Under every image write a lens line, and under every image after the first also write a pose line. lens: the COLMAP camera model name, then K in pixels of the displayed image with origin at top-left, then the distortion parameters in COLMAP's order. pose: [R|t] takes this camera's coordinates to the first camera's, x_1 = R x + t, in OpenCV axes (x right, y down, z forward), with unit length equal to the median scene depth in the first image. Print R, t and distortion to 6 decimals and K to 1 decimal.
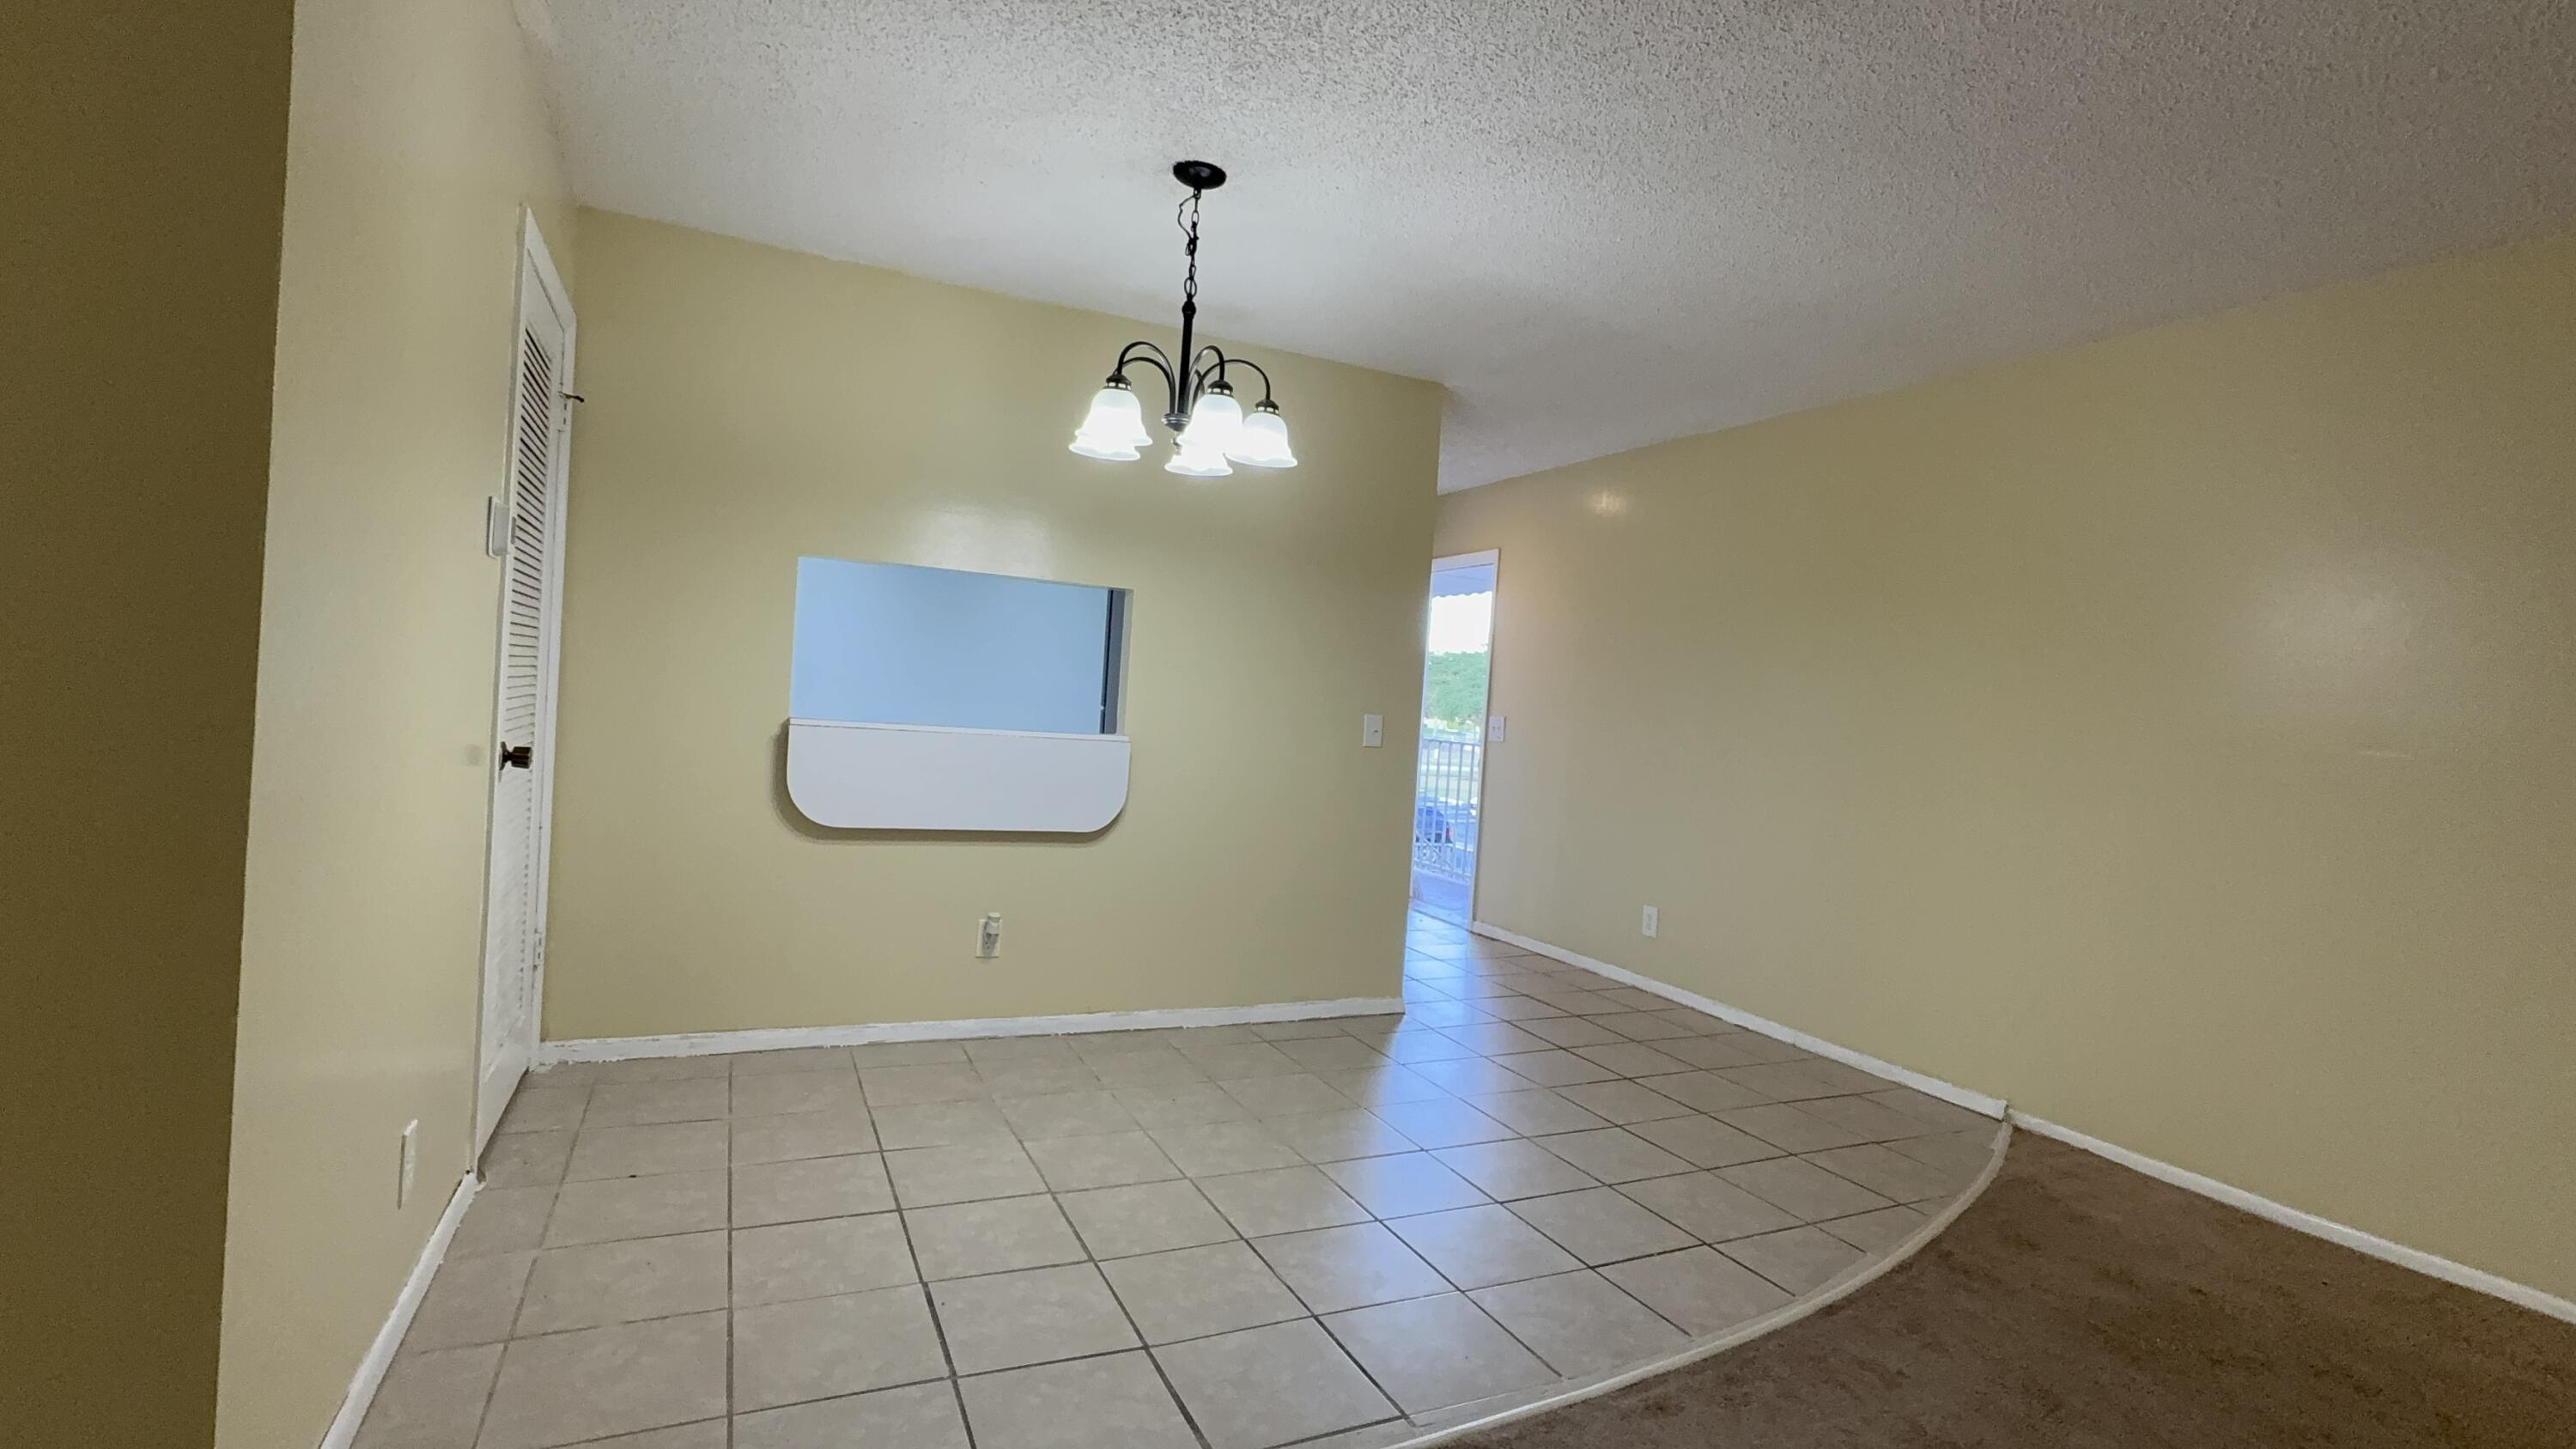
lens RADIAL K [[1172.8, 0, 1268.9], [0, 1172.8, 731.9], [0, 0, 1]] dist [-0.001702, 0.000390]
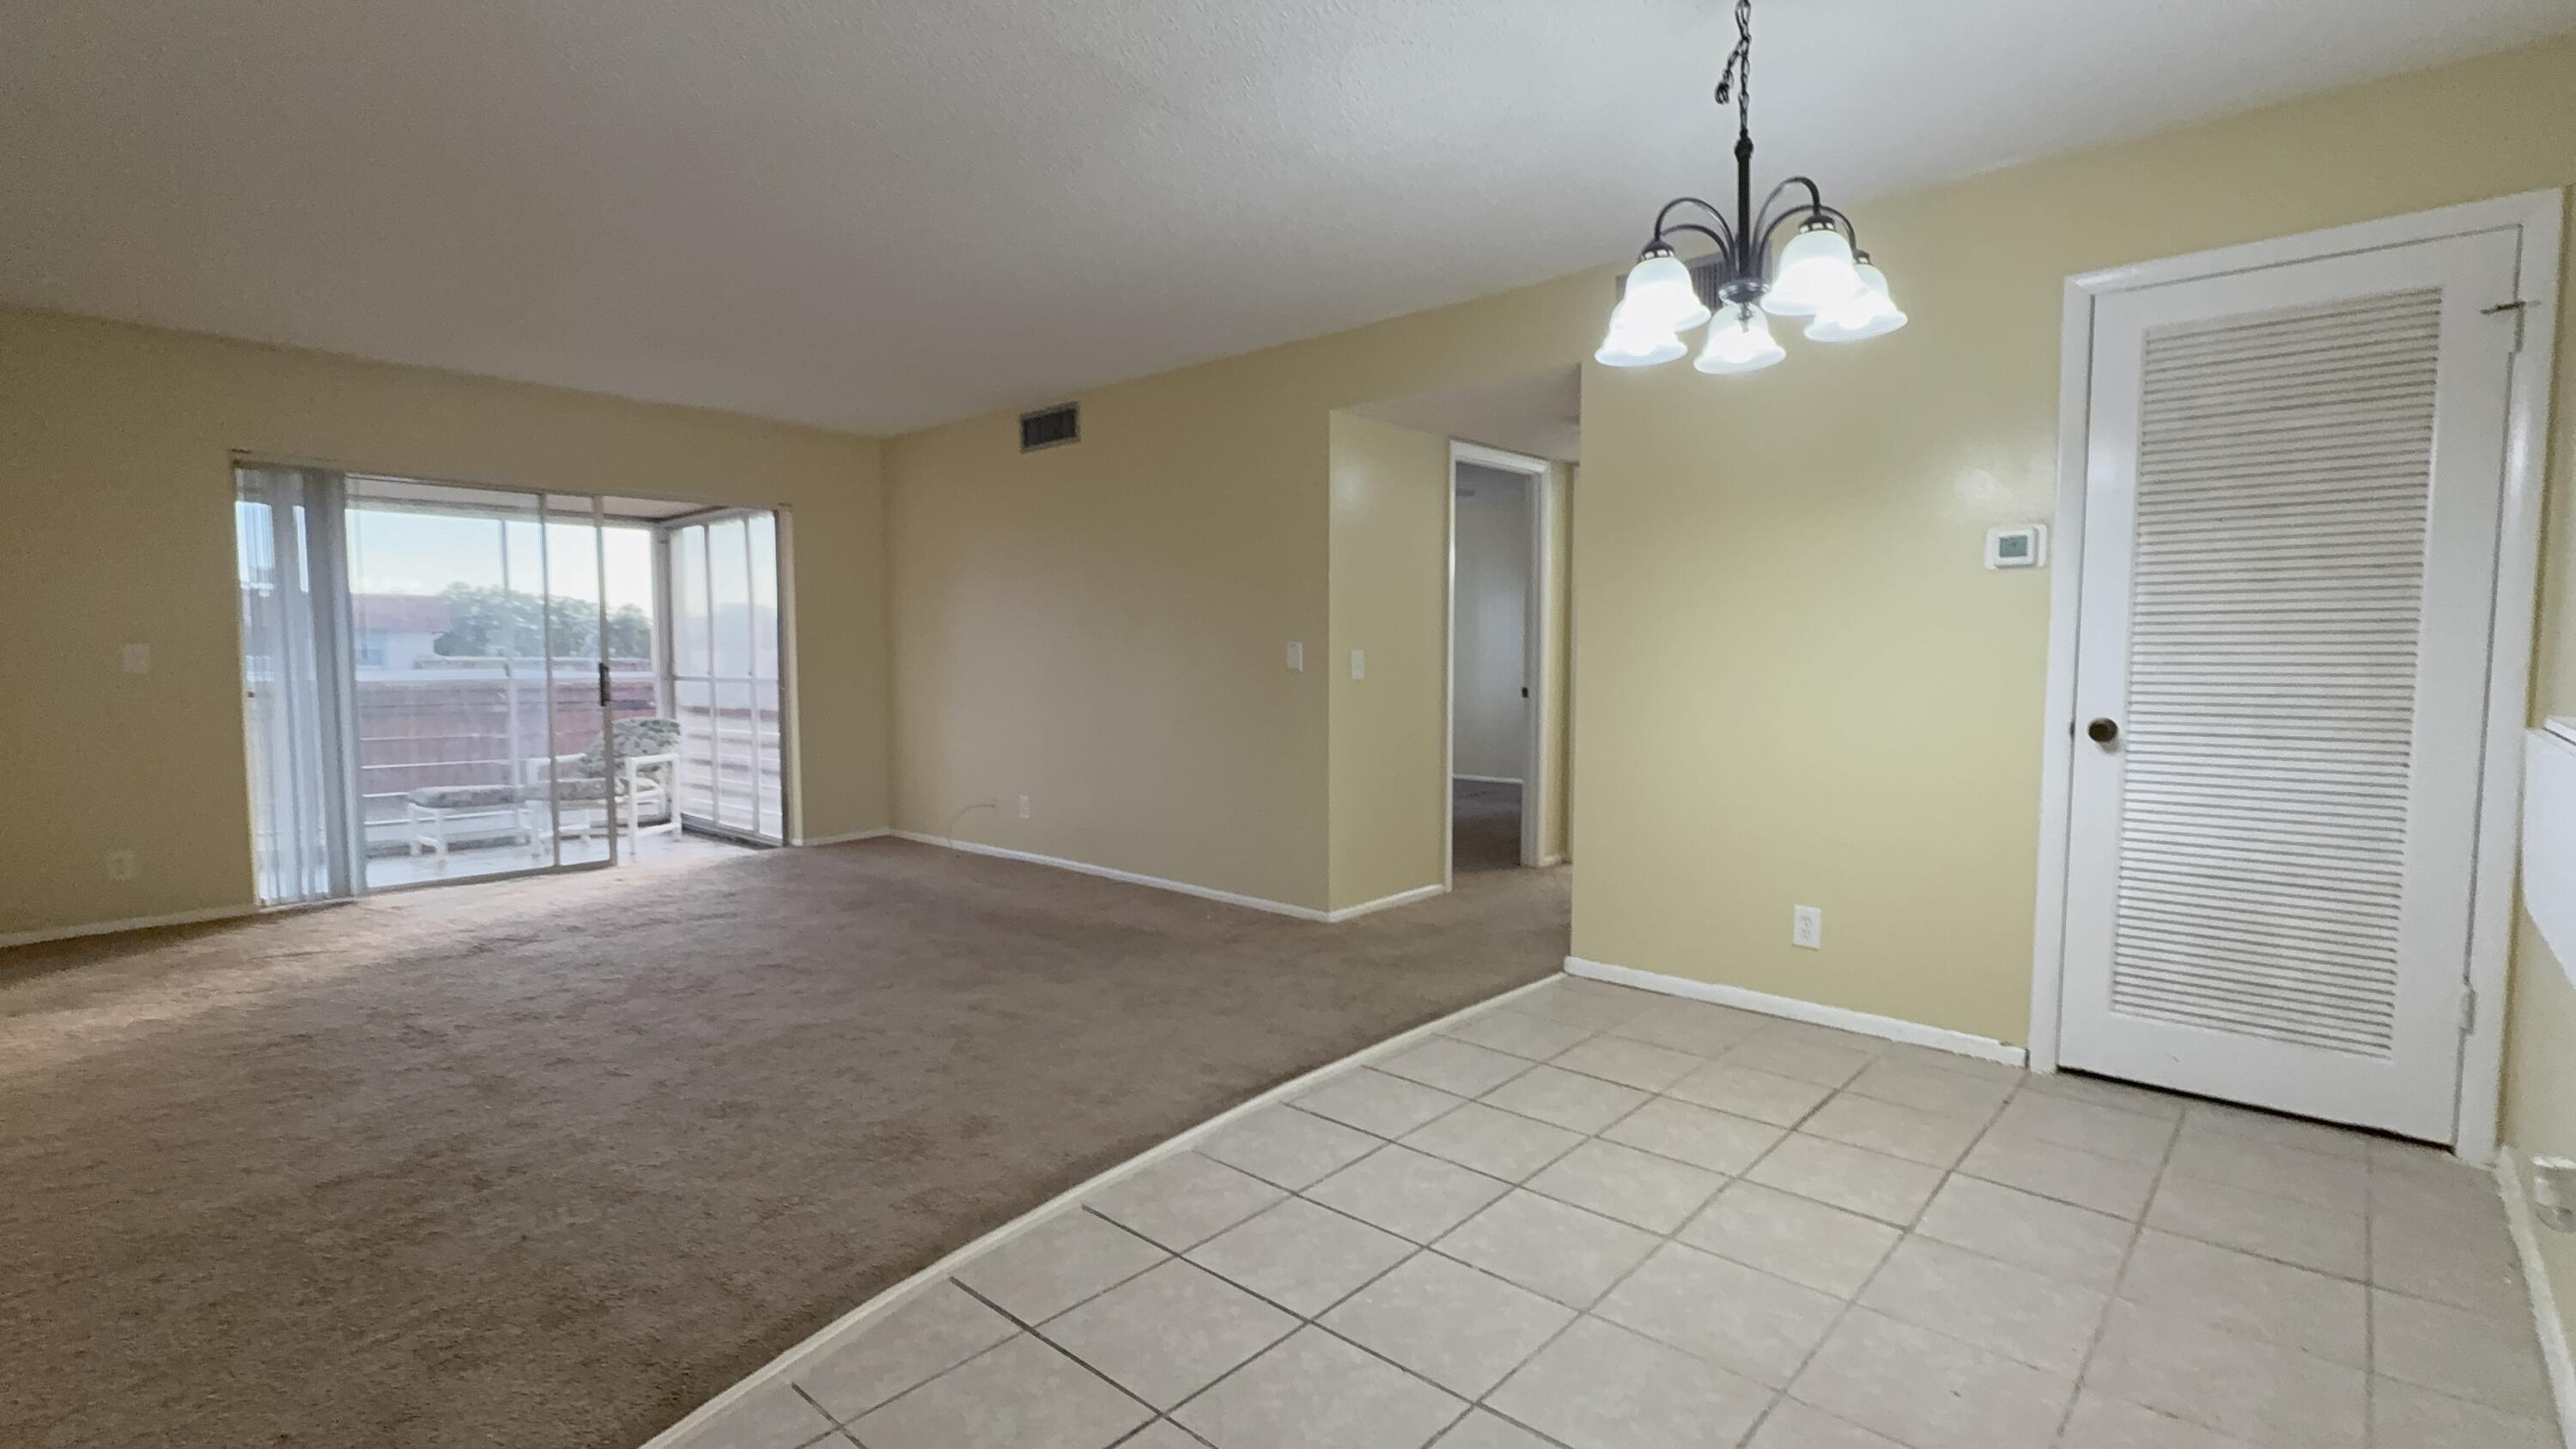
lens RADIAL K [[1185.3, 0, 1286.1], [0, 1185.3, 734.1], [0, 0, 1]] dist [-0.001209, 0.000074]
pose [[-0.919248, -0.036759, -0.391958, 0.553689], [-0.069821, 0.995070, 0.070429, 0.001458], [0.387437, 0.092108, -0.917283, 1.785004]]
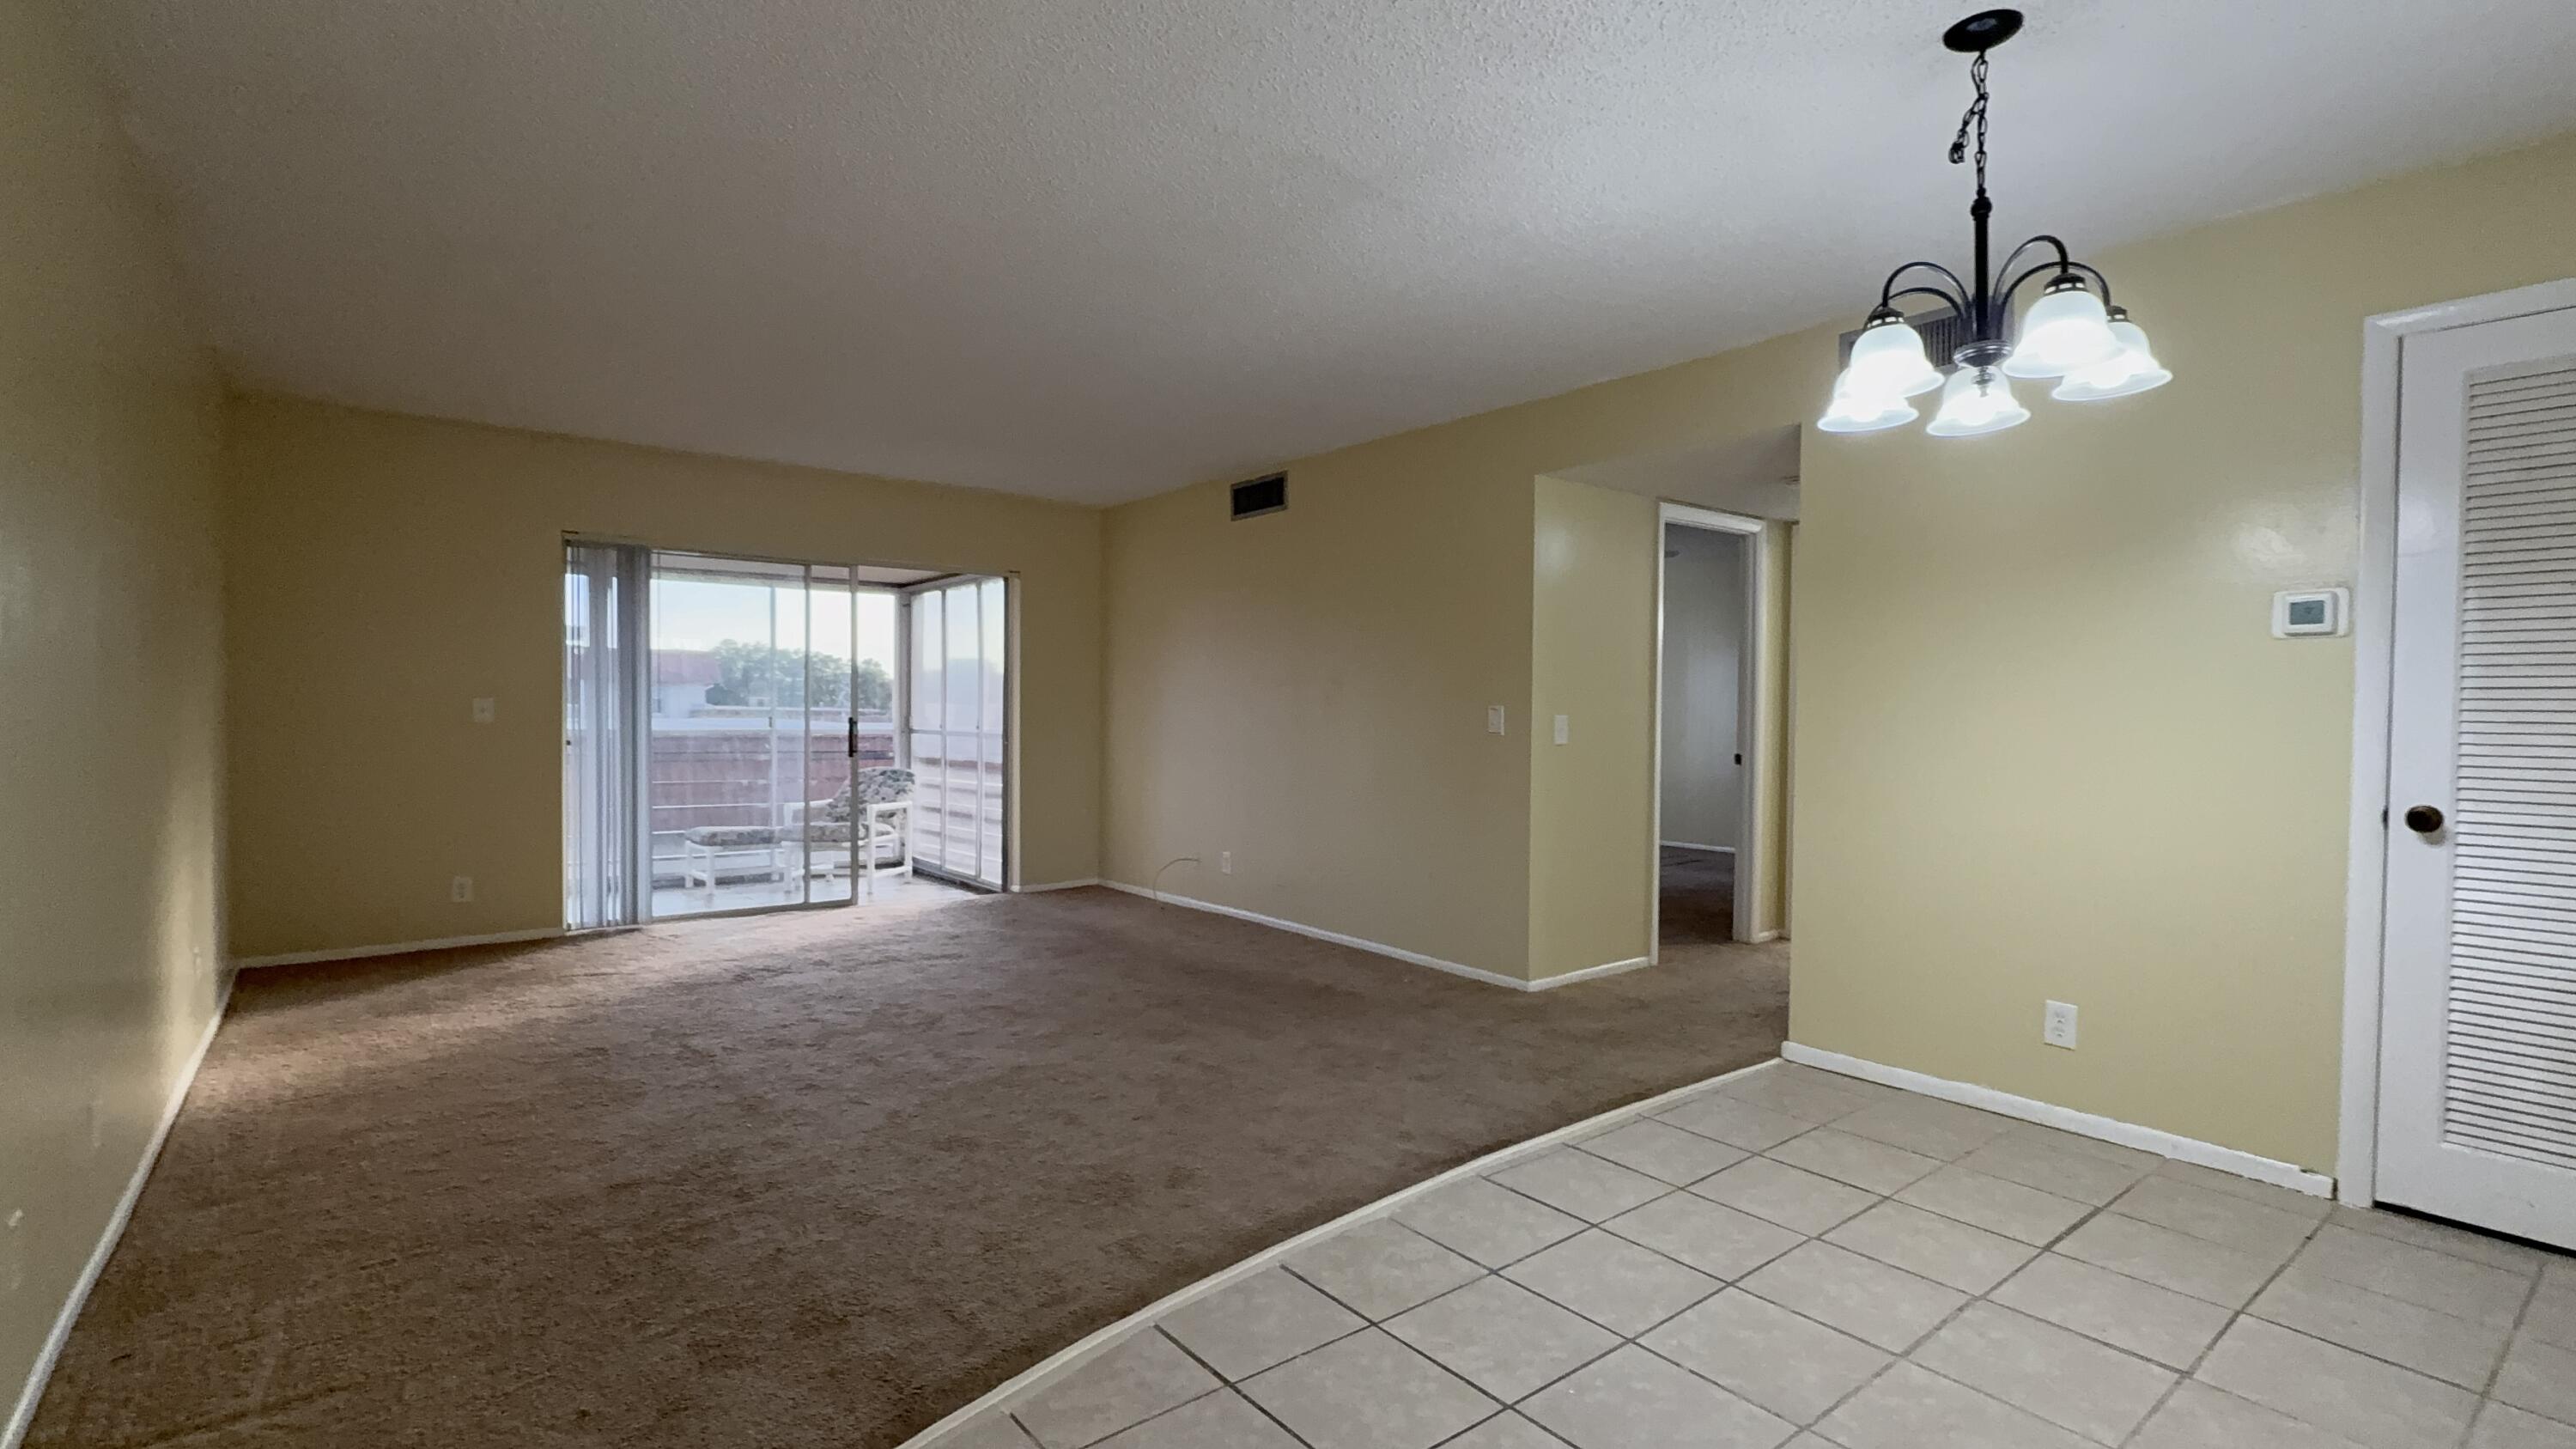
lens RADIAL K [[1184.8, 0, 1283.8], [0, 1184.8, 730.0], [0, 0, 1]] dist [-0.000806, -0.000219]
pose [[-0.970203, -0.070335, -0.231862, 0.570659], [-0.080004, 0.996263, 0.032557, -0.010291], [0.228705, 0.050137, -0.972204, 1.802045]]
